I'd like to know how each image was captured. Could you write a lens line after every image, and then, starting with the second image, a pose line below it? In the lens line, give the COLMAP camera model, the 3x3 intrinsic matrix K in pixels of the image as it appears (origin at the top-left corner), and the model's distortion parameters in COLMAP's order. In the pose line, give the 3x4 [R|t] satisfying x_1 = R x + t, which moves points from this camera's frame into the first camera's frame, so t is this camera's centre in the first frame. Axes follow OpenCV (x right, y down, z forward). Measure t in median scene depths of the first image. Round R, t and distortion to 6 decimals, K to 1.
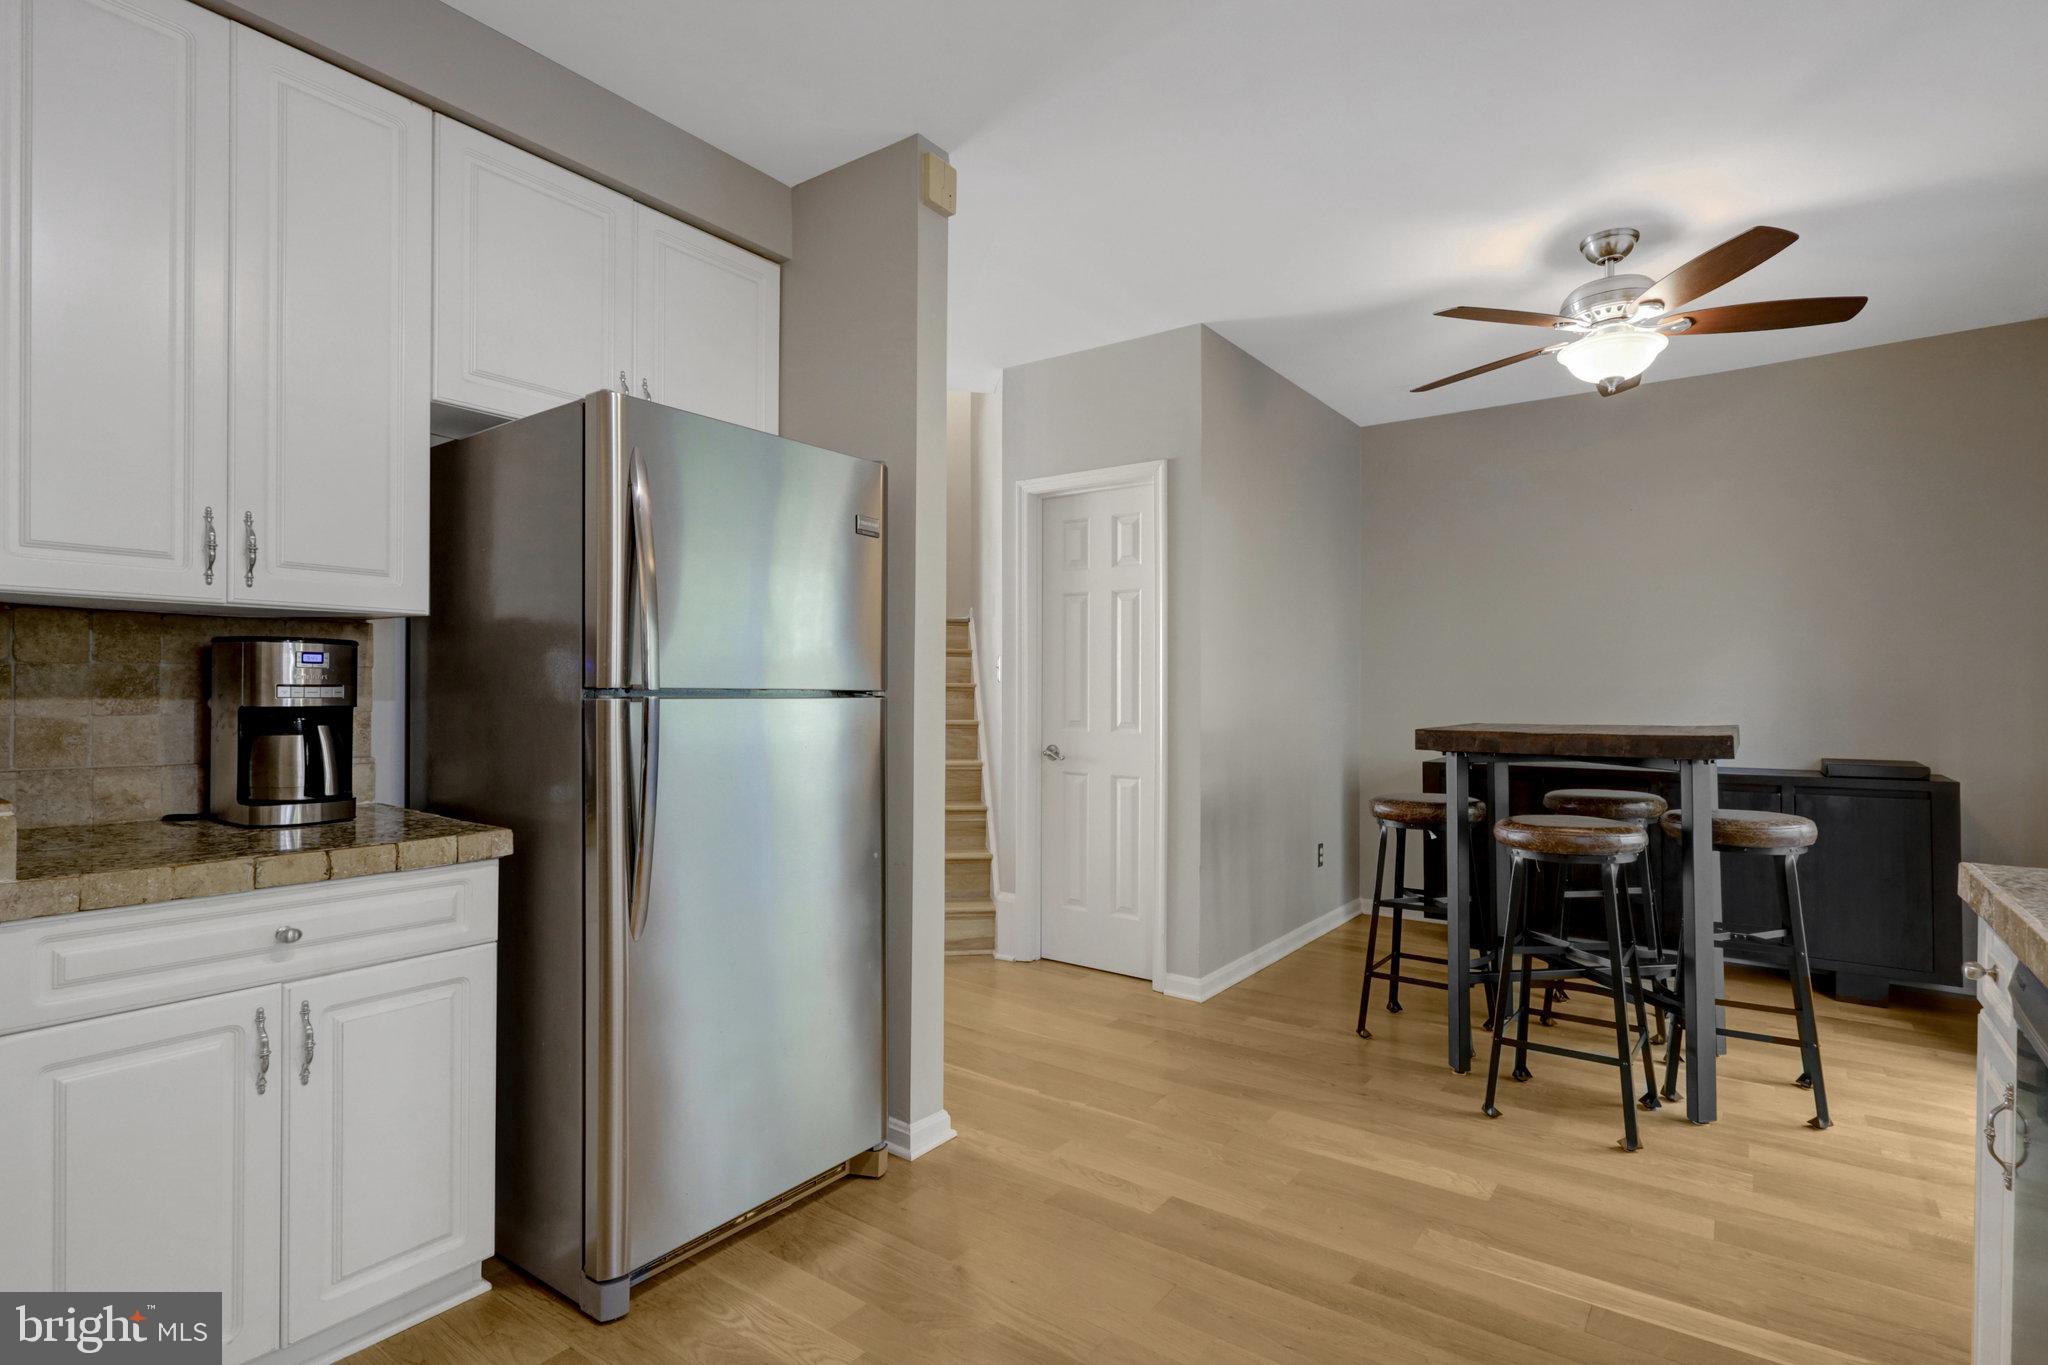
lens RADIAL K [[891.7, 0, 1019.0], [0, 891.7, 679.1], [0, 0, 1]] dist [-0.032498, 0.016386]
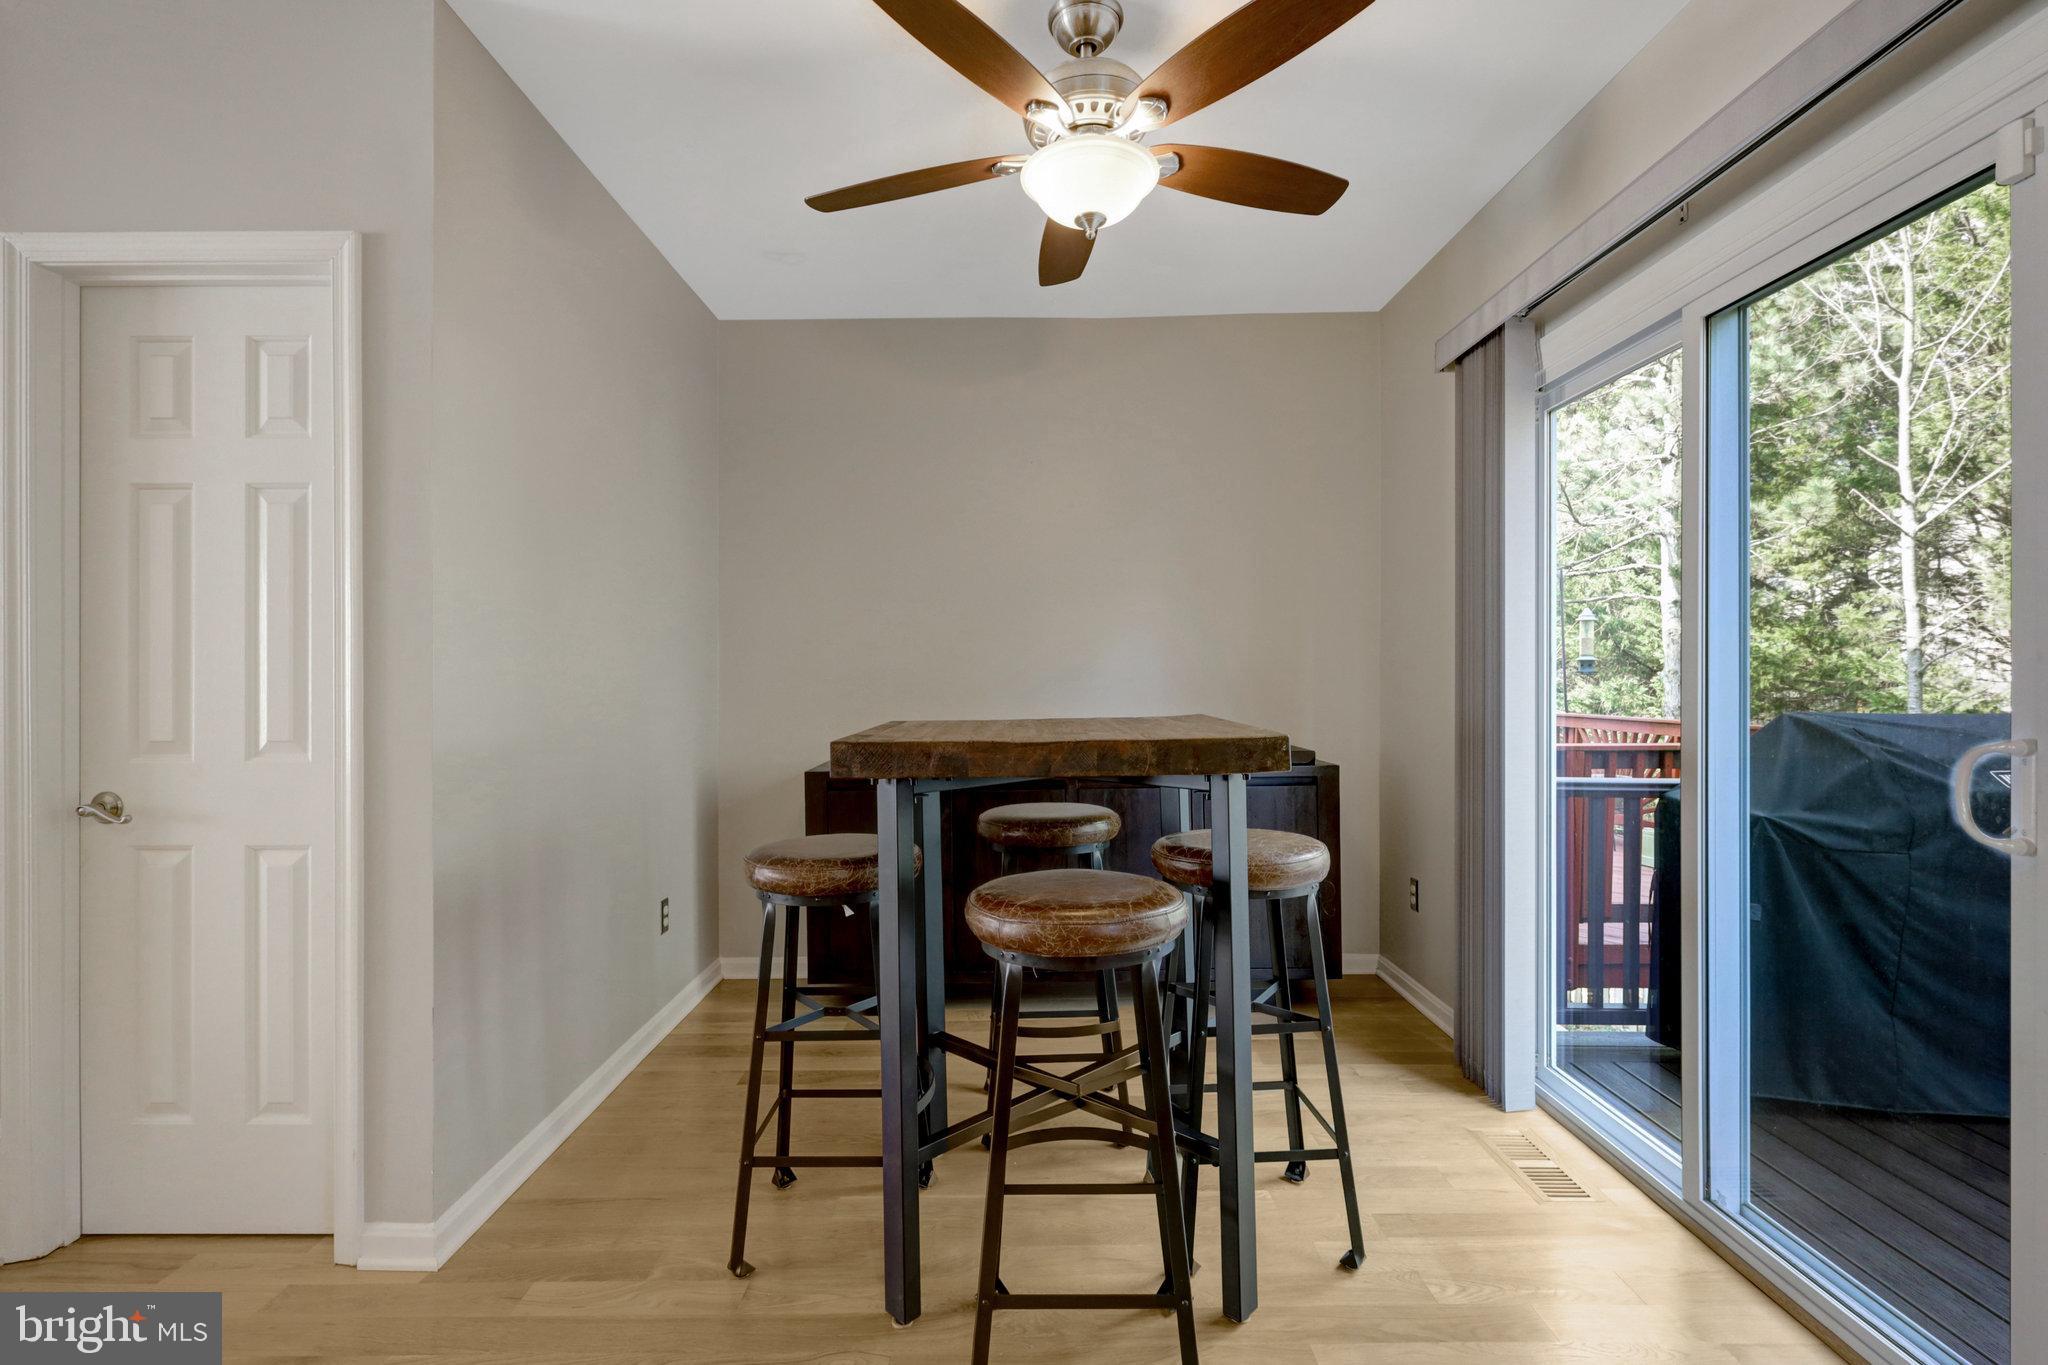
lens RADIAL K [[962.4, 0, 1019.2], [0, 962.4, 676.4], [0, 0, 1]] dist [-0.000727, 0.000718]
pose [[0.778436, -0.008077, 0.627672, 0.115514], [0.000650, 0.999927, 0.012060, 0.005226], [-0.627724, -0.008980, 0.778384, 0.330411]]
